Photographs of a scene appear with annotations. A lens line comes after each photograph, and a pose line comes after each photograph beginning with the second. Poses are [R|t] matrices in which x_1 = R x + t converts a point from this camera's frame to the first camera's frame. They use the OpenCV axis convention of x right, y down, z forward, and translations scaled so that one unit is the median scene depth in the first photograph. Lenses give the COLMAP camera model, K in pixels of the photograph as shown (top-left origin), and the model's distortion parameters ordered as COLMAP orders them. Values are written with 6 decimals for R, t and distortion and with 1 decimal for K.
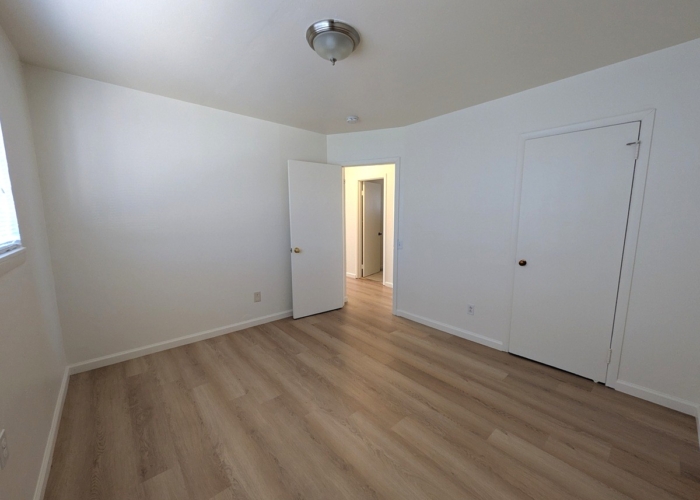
lens RADIAL K [[278.3, 0, 352.7], [0, 278.3, 250.5], [0, 0, 1]] dist [-0.000349, 0.000030]
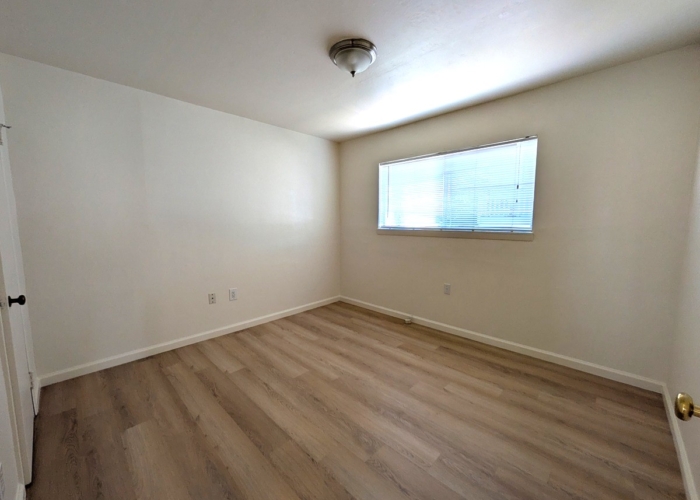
lens RADIAL K [[278.3, 0, 352.7], [0, 278.3, 250.5], [0, 0, 1]] dist [-0.000349, 0.000030]
pose [[-0.996710, 0.012913, -0.080017, 0.023485], [-0.006897, 0.970137, 0.242460, -0.229219], [0.080758, 0.242214, -0.966856, 1.934047]]
